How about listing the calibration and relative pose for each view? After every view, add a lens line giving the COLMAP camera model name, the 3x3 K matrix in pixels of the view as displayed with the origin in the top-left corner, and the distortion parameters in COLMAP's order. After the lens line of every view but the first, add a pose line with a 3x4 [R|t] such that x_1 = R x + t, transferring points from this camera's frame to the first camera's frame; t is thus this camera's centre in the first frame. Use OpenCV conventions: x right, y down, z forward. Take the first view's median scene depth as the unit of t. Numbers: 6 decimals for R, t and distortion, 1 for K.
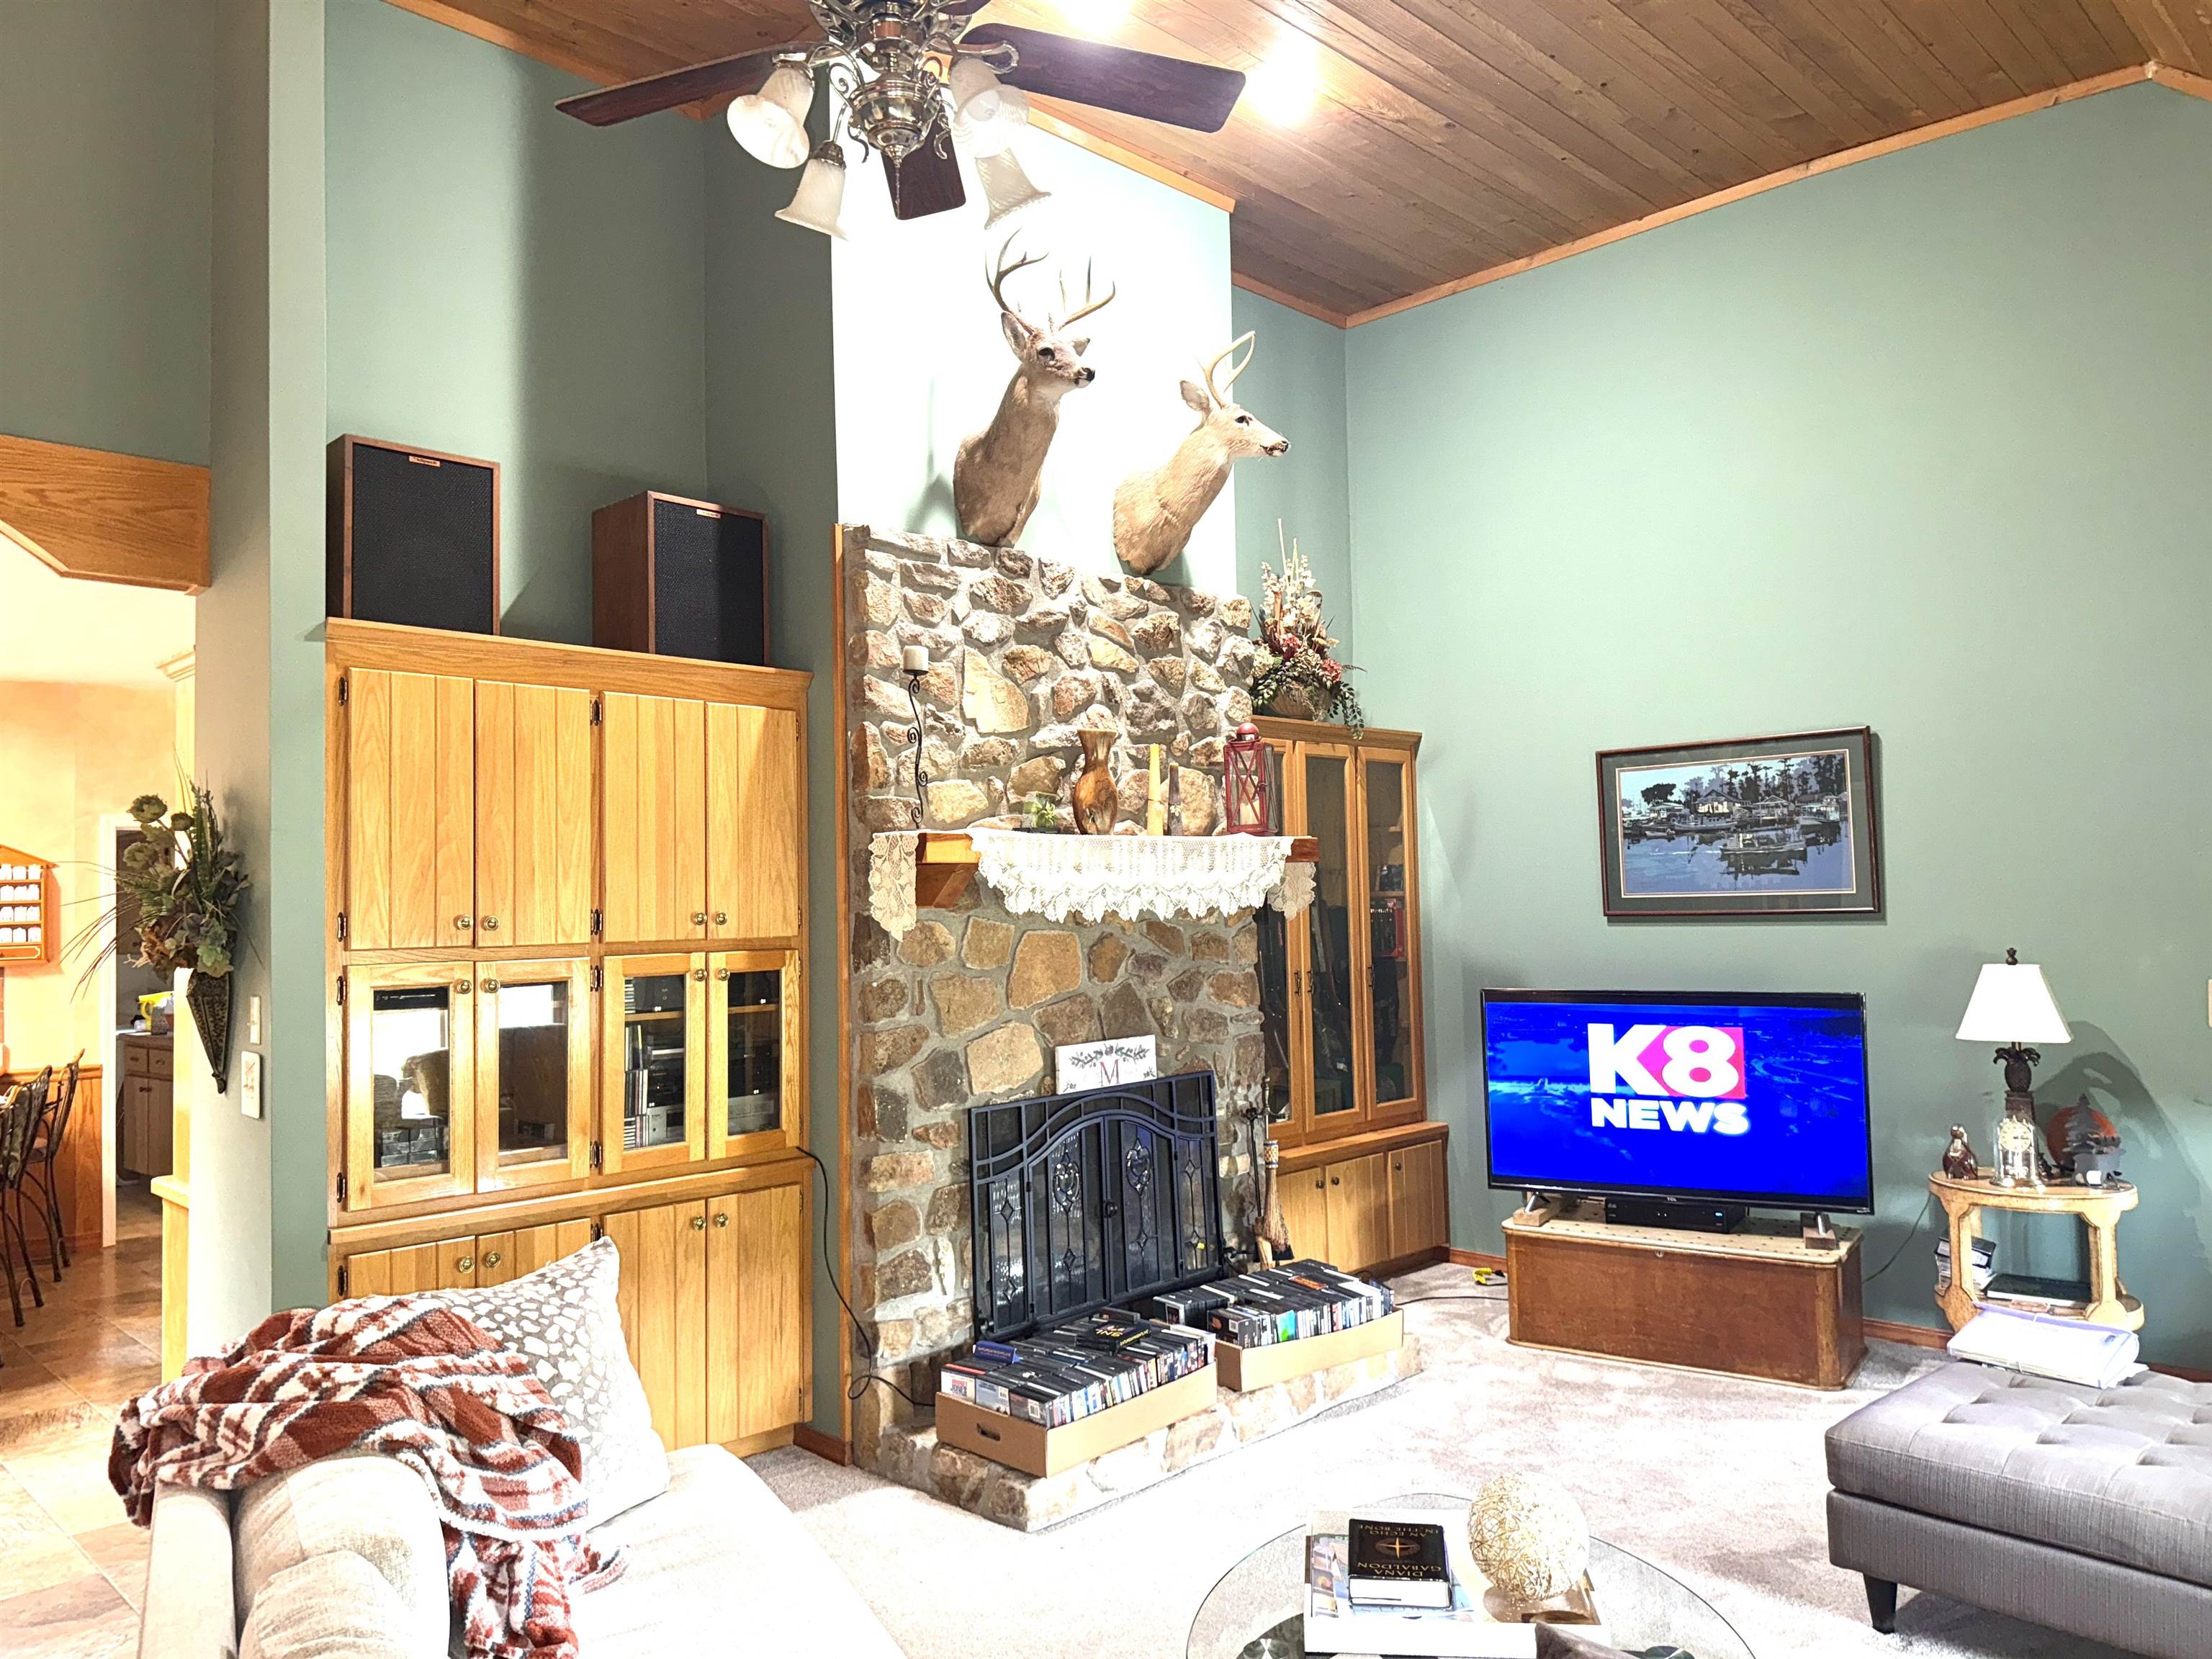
lens RADIAL K [[1557.9, 0, 1105.7], [0, 1557.9, 824.3], [0, 0, 1]] dist [0.027665, -0.008159]
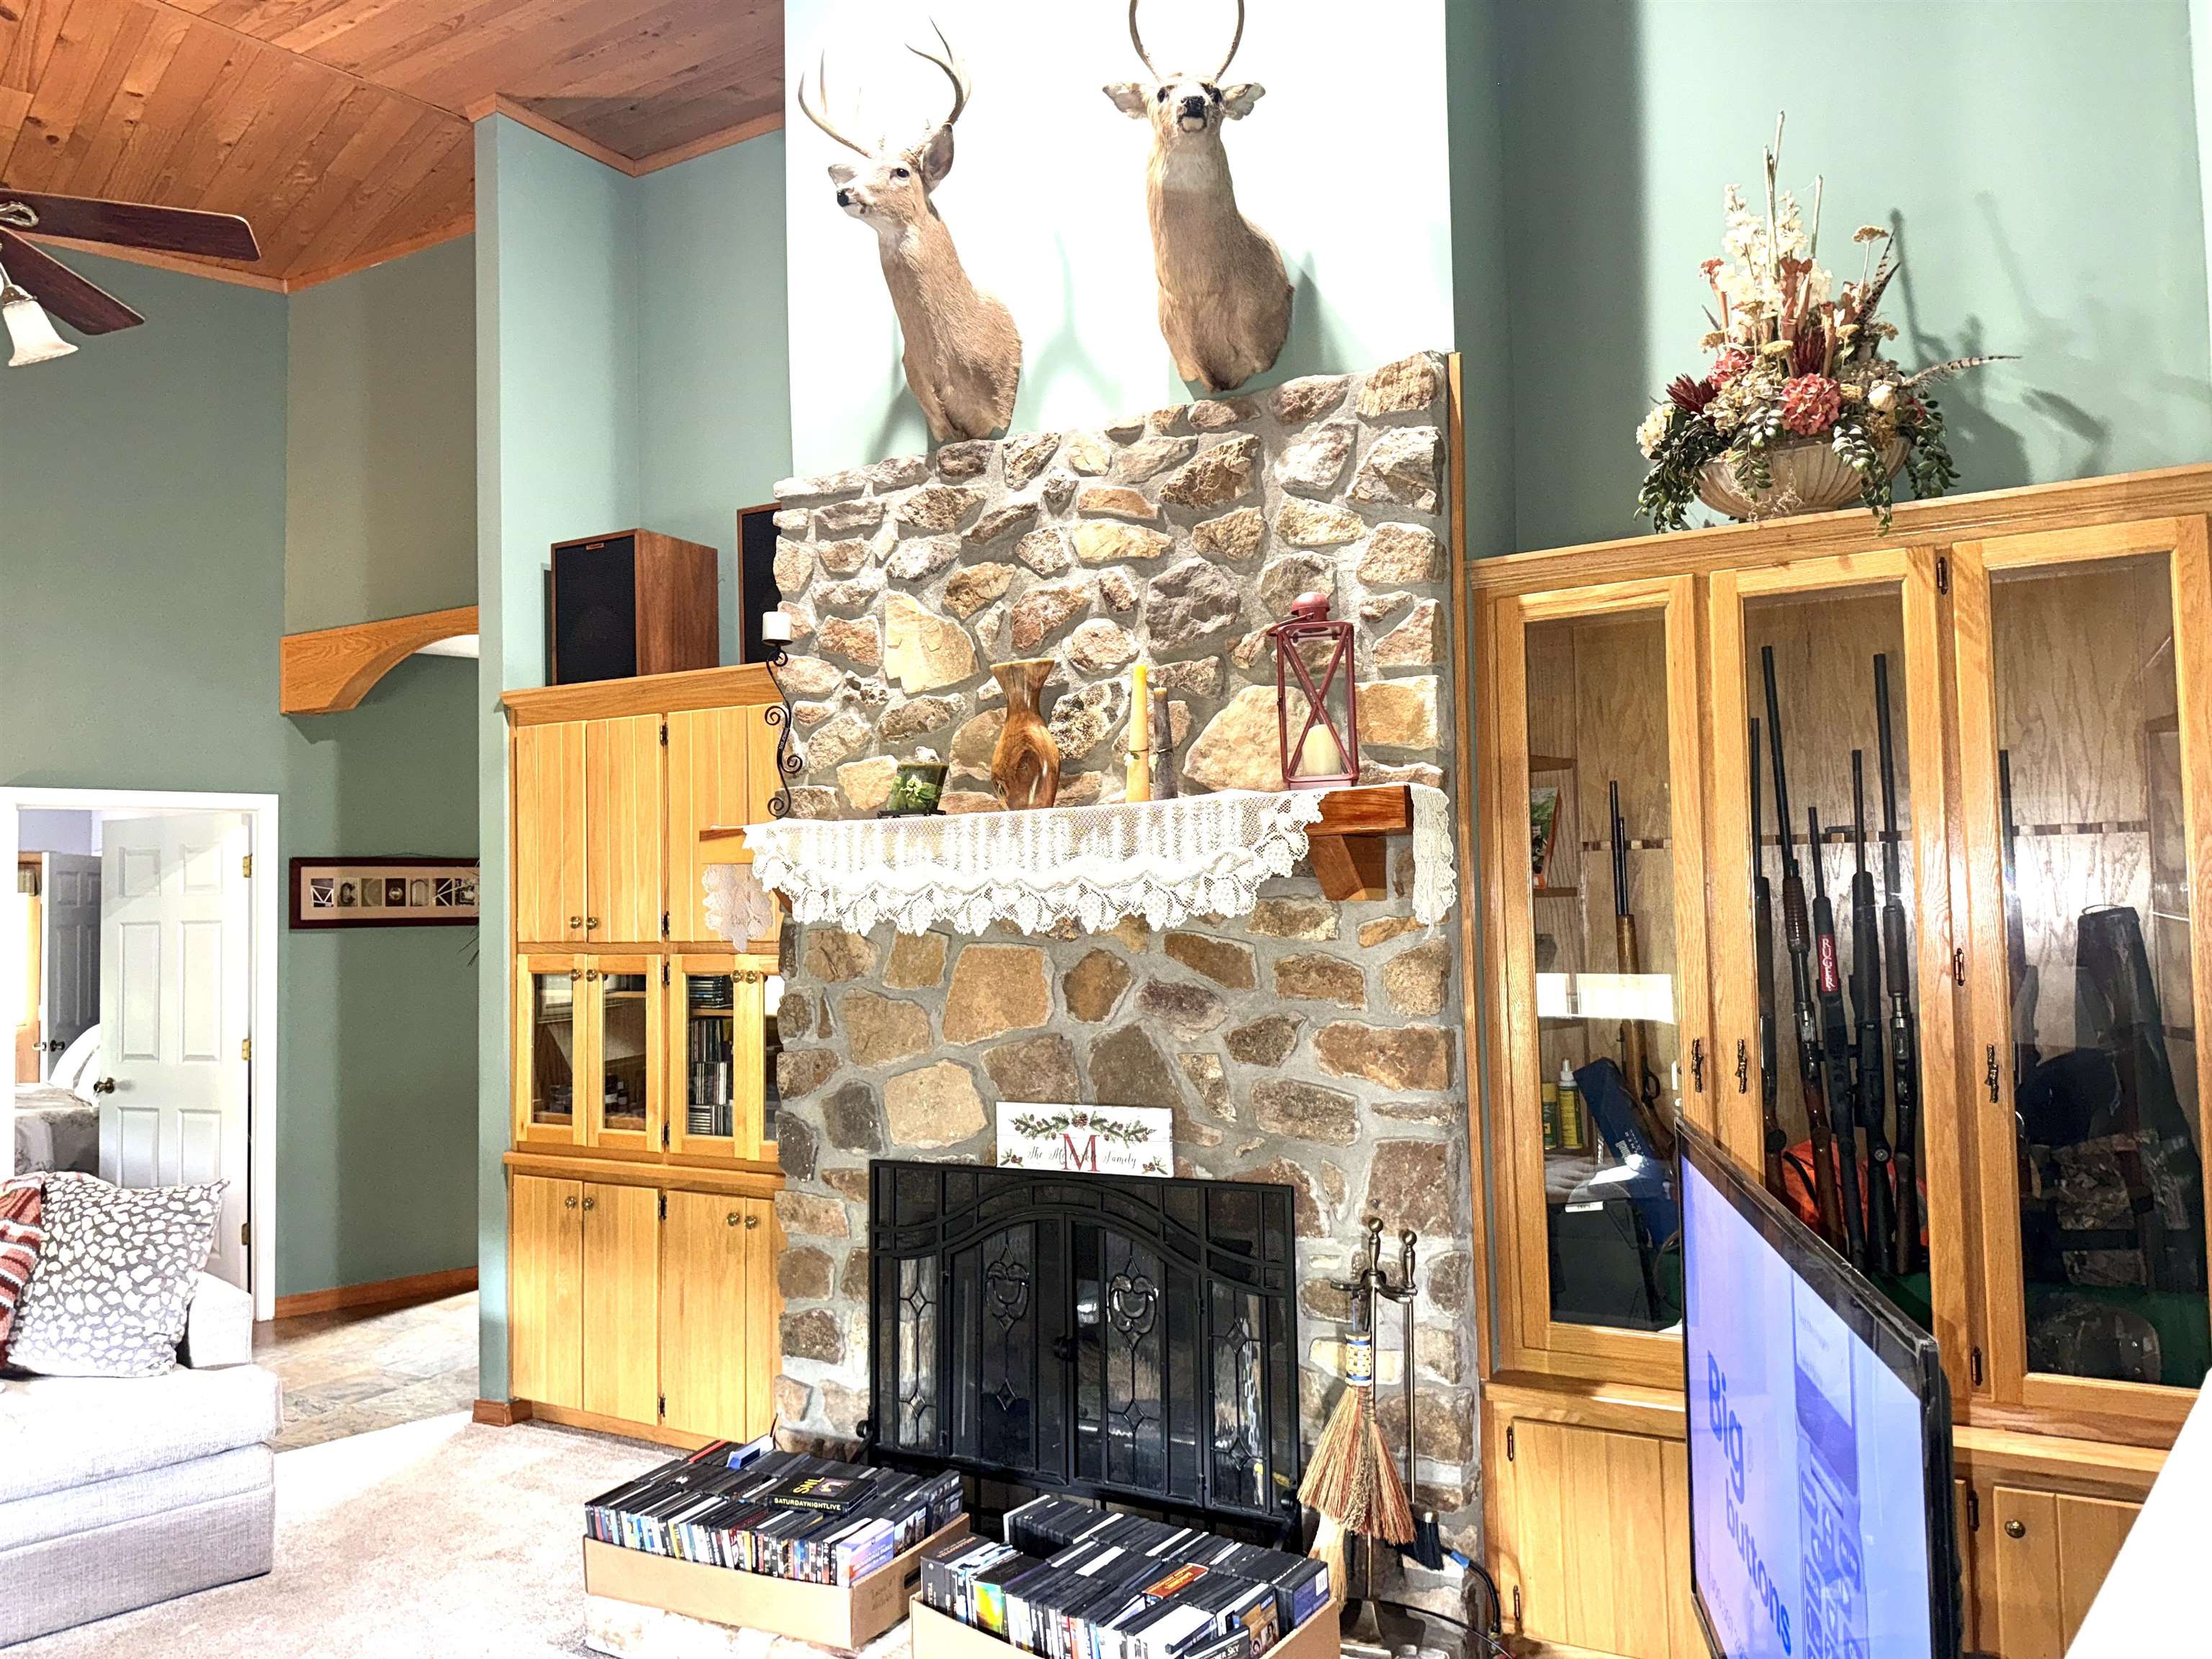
lens RADIAL K [[1557.9, 0, 1106.5], [0, 1557.9, 841.7], [0, 0, 1]] dist [0.027665, -0.008159]
pose [[0.251382, -0.026888, -0.967514, 0.688615], [0.062863, 0.997957, -0.011401, 0.031146], [0.965844, -0.057955, 0.252559, 0.859644]]
